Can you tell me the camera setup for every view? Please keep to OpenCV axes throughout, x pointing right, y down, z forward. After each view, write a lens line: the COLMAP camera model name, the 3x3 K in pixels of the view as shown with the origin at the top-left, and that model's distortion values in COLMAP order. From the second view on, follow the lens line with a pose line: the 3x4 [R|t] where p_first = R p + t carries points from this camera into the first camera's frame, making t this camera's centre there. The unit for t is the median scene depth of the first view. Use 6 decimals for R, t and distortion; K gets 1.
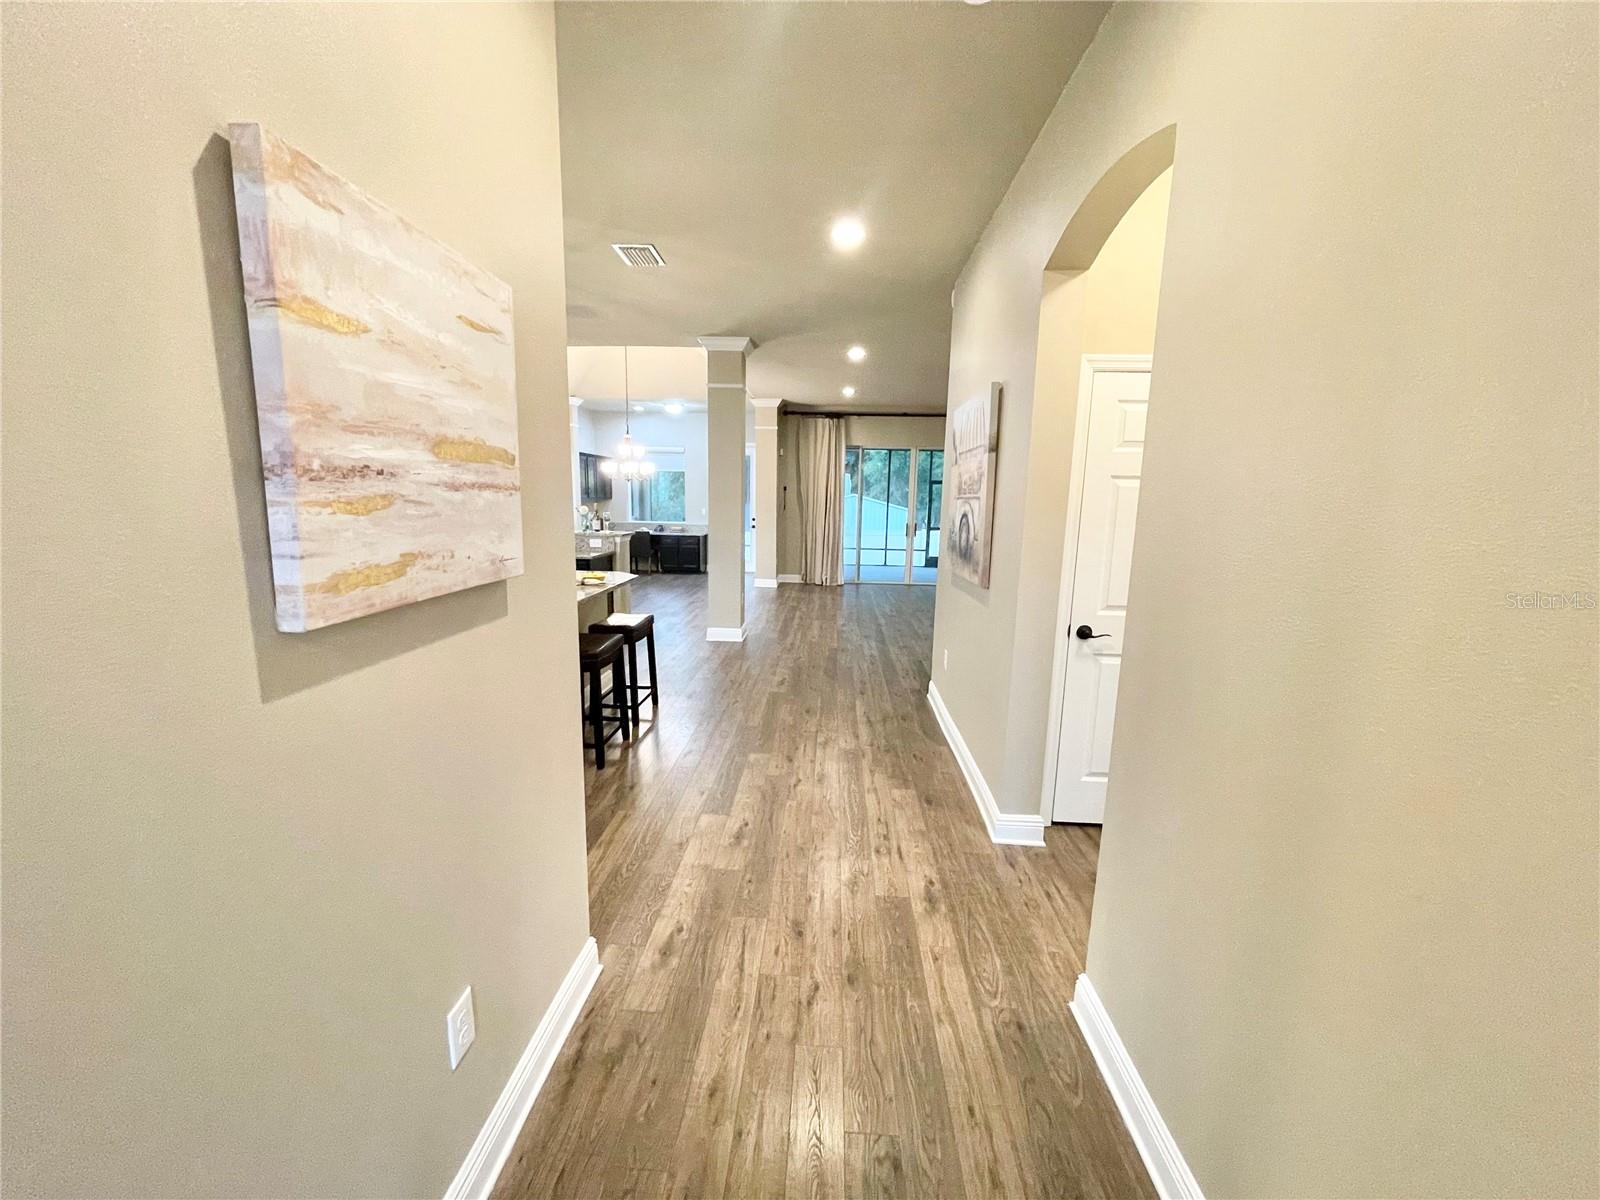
lens RADIAL K [[645.6, 0, 793.4], [0, 645.6, 601.7], [0, 0, 1]] dist [-0.000618, 0.000581]
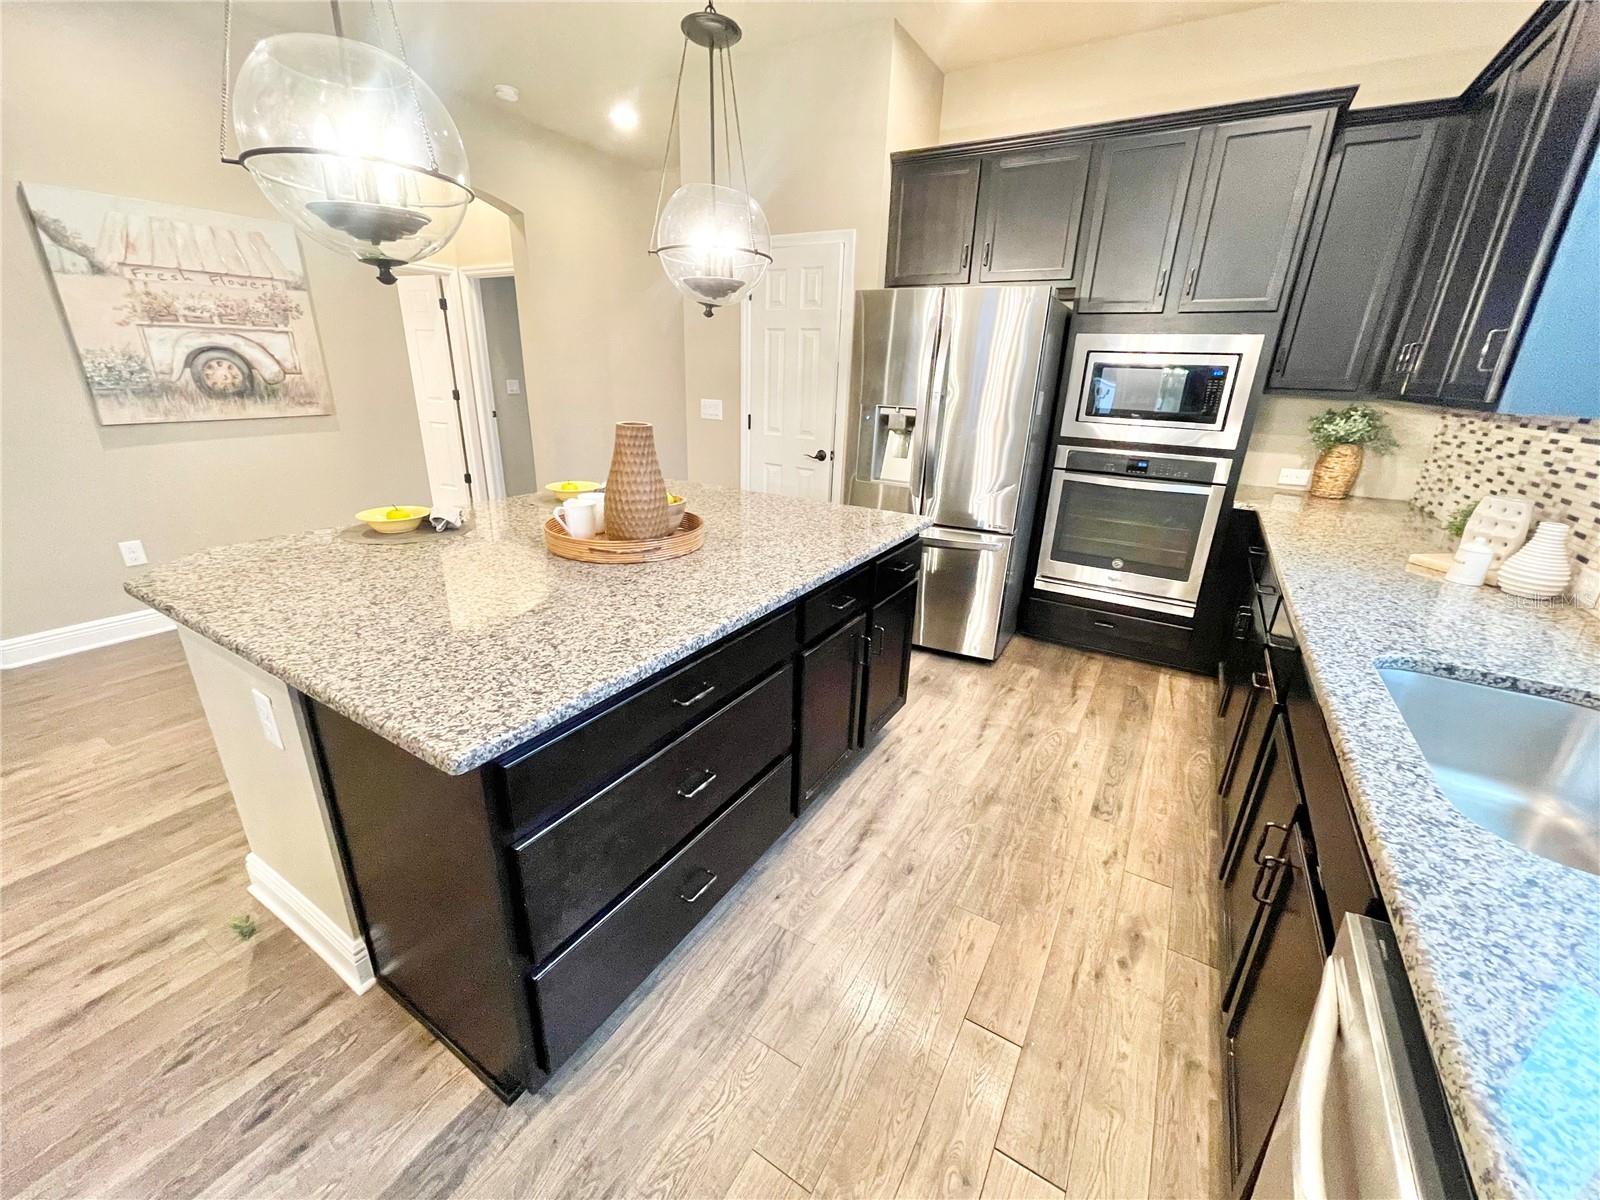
lens RADIAL K [[645.6, 0, 793.4], [0, 645.6, 601.7], [0, 0, 1]] dist [-0.000618, 0.000581]
pose [[-0.881514, -0.205799, 0.424947, -0.527086], [0.028030, 0.875613, 0.482199, -0.137198], [-0.471326, 0.436976, -0.766096, 0.847791]]
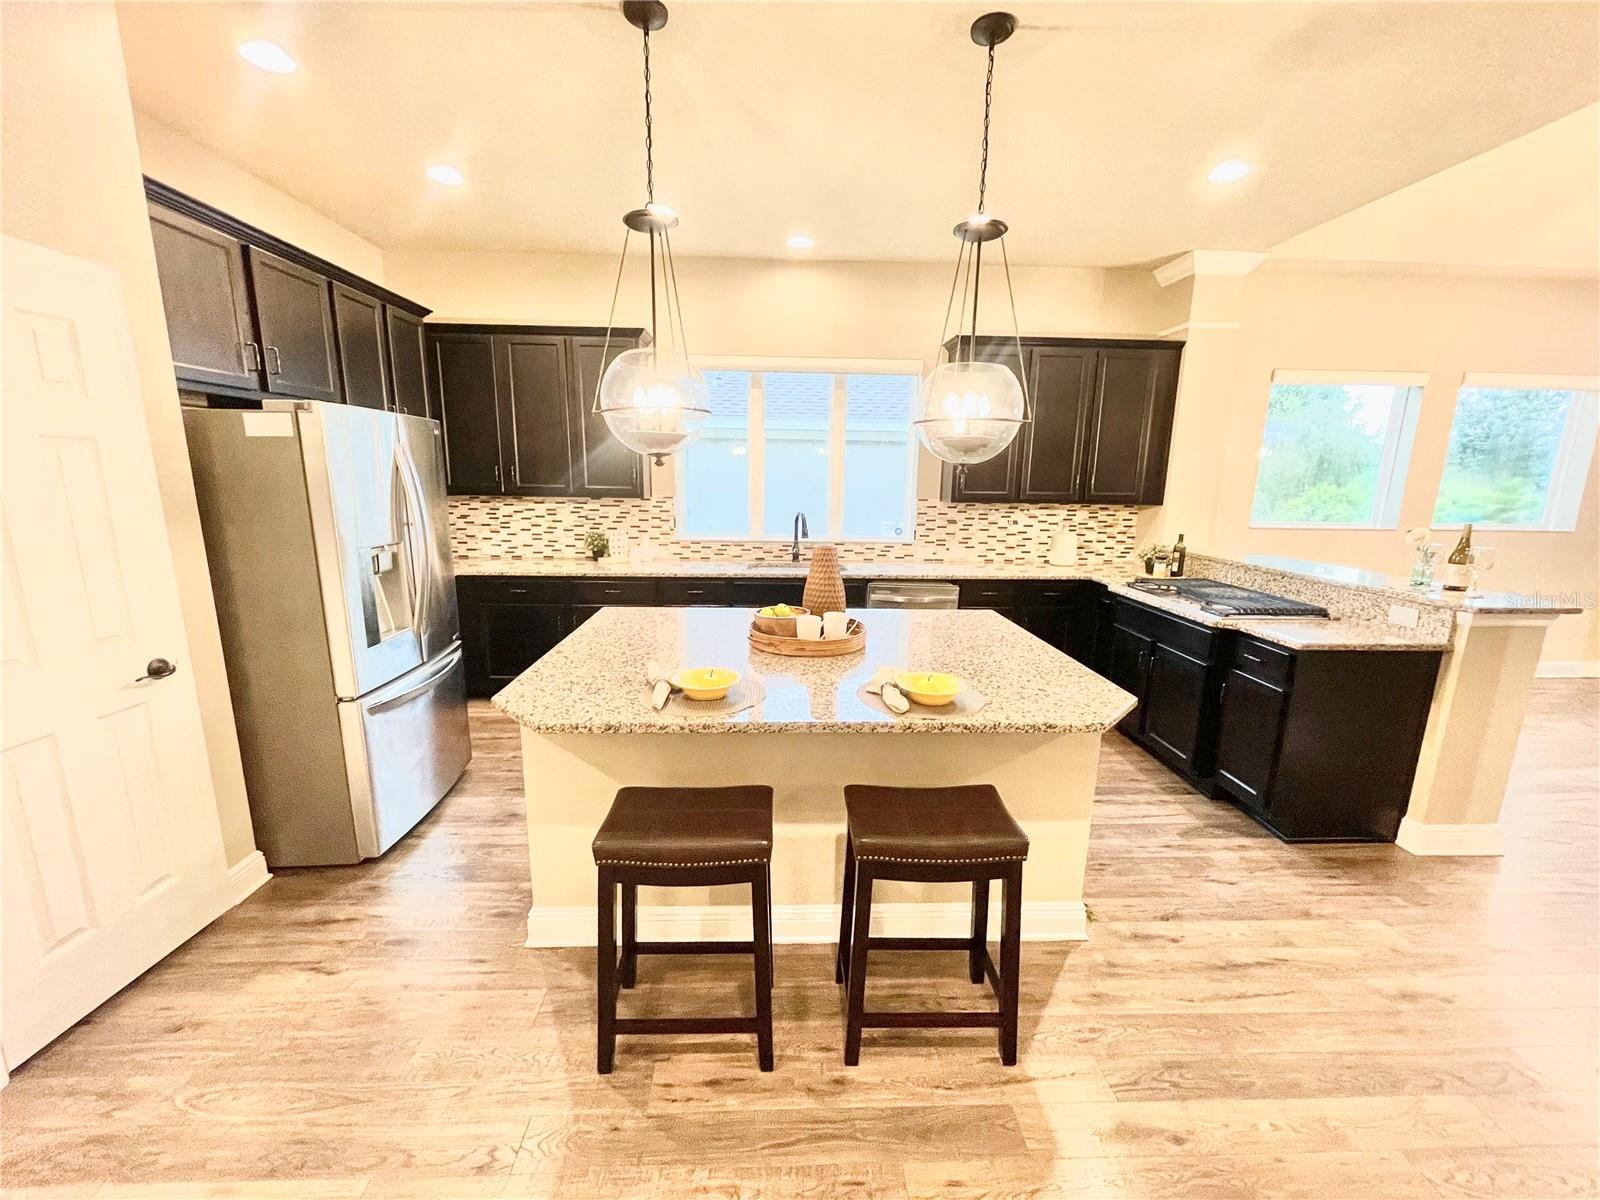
lens RADIAL K [[643.9, 0, 794.2], [0, 643.9, 601.1], [0, 0, 1]] dist [-0.002472, 0.000467]
pose [[0.099804, 0.177685, -0.979013, 0.068535], [-0.173297, 0.971992, 0.158744, -0.101344], [0.979800, 0.153817, 0.127801, 0.571903]]
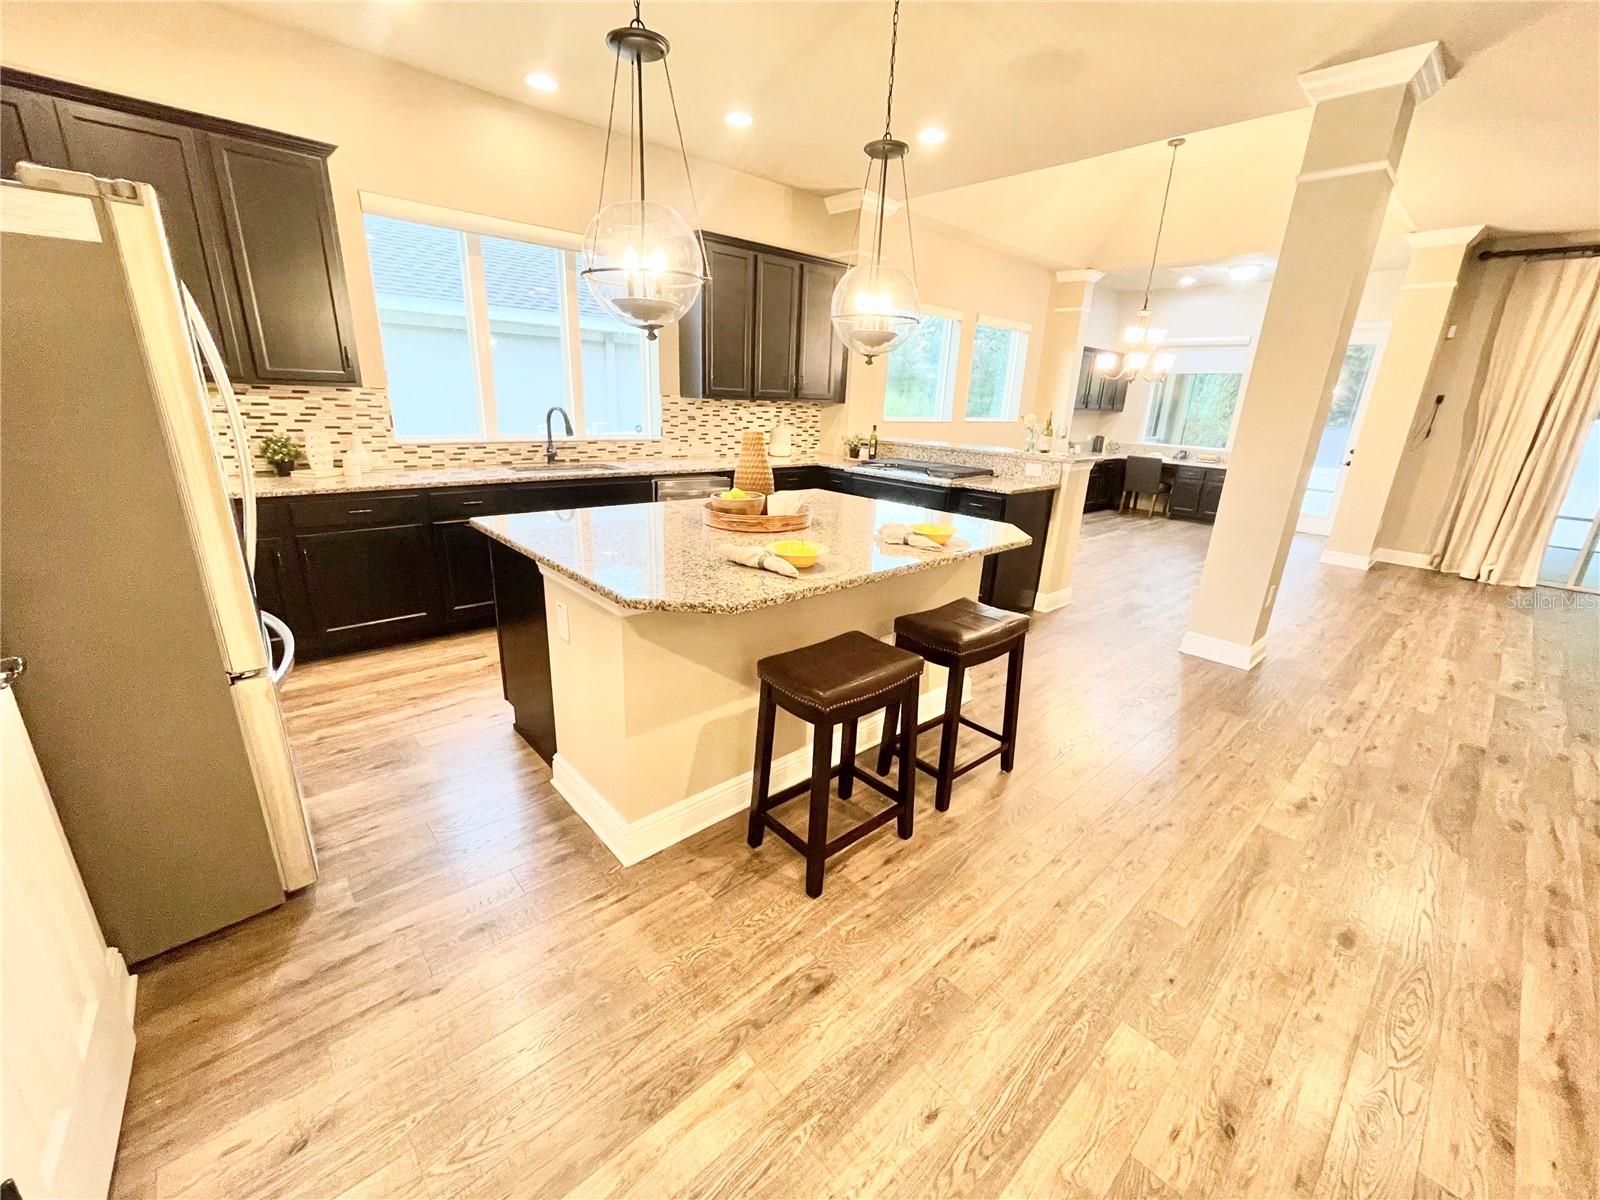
lens RADIAL K [[643.9, 0, 794.2], [0, 643.9, 601.1], [0, 0, 1]] dist [-0.002472, 0.000467]
pose [[0.712315, 0.224128, -0.665112, -0.002472], [-0.139918, 0.973967, 0.178358, -0.043319], [0.687772, -0.033986, 0.725131, 0.338549]]
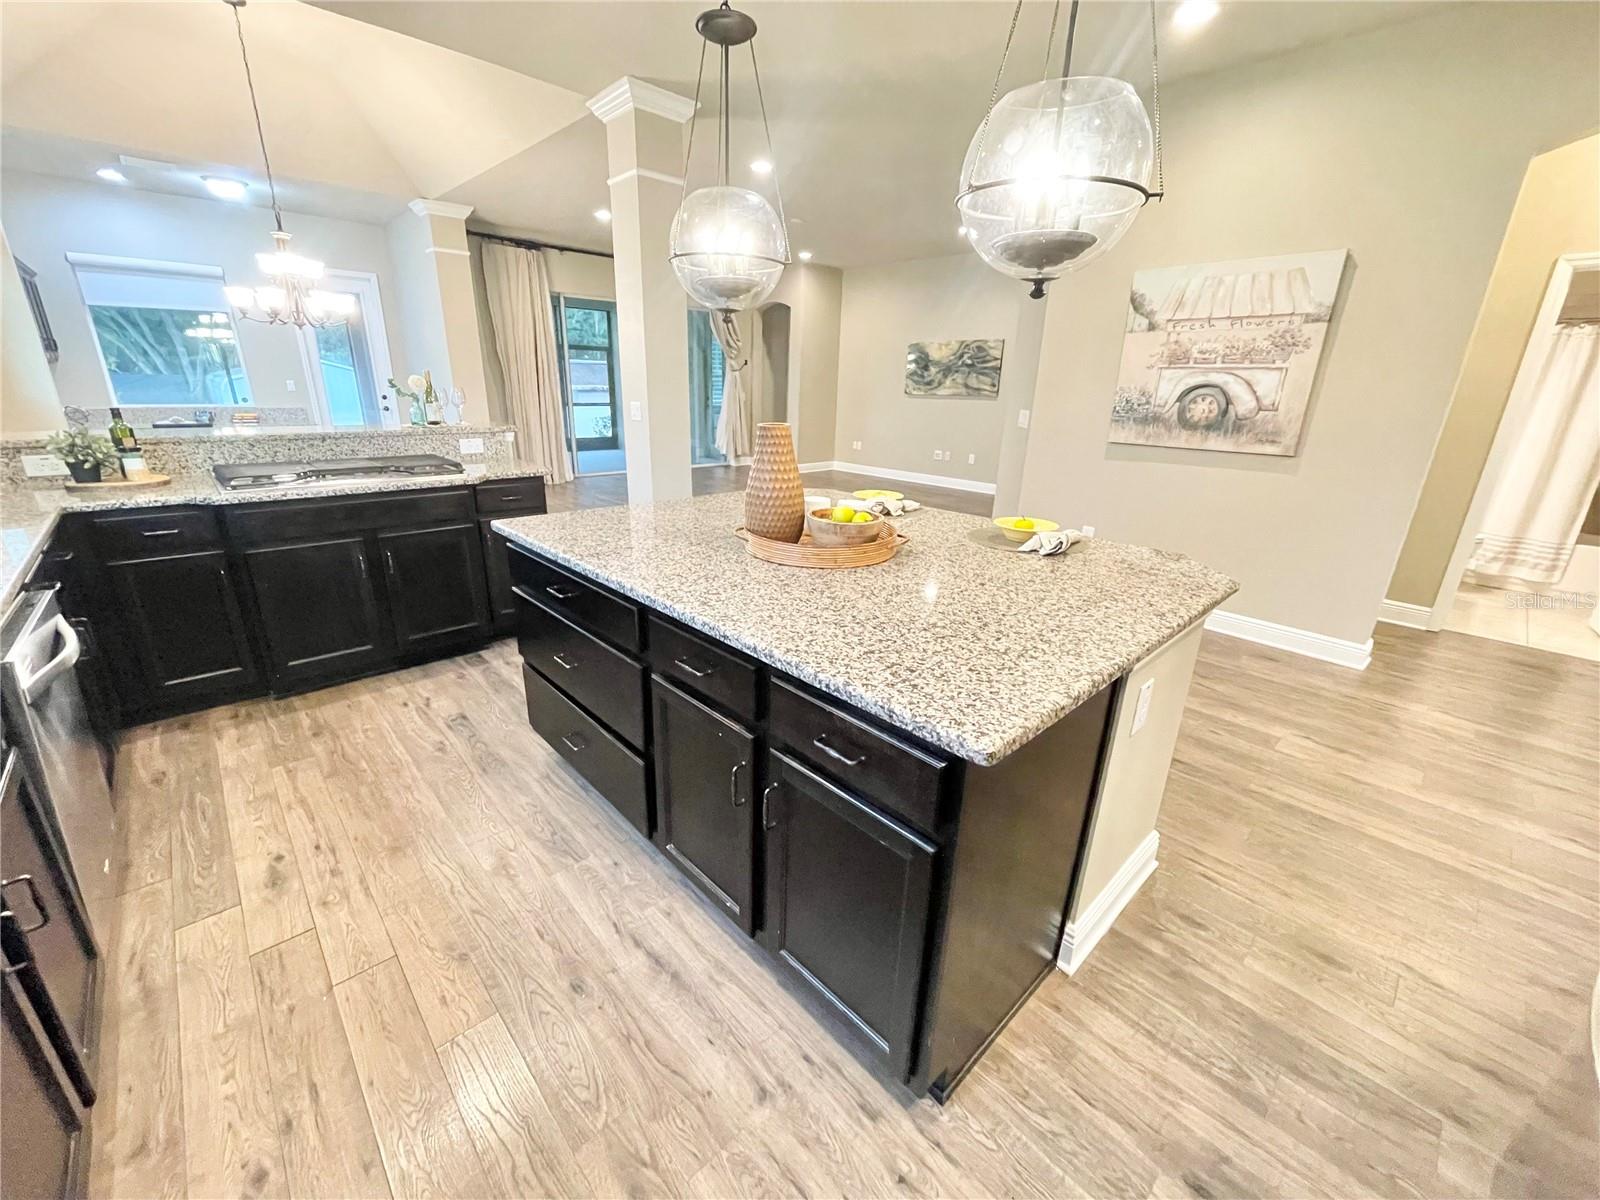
lens RADIAL K [[643.9, 0, 794.2], [0, 643.9, 601.1], [0, 0, 1]] dist [-0.002472, 0.000467]
pose [[0.685969, -0.238888, 0.687299, -0.546589], [0.105820, 0.967280, 0.230588, -0.062778], [-0.719895, -0.085446, 0.688803, 0.428414]]
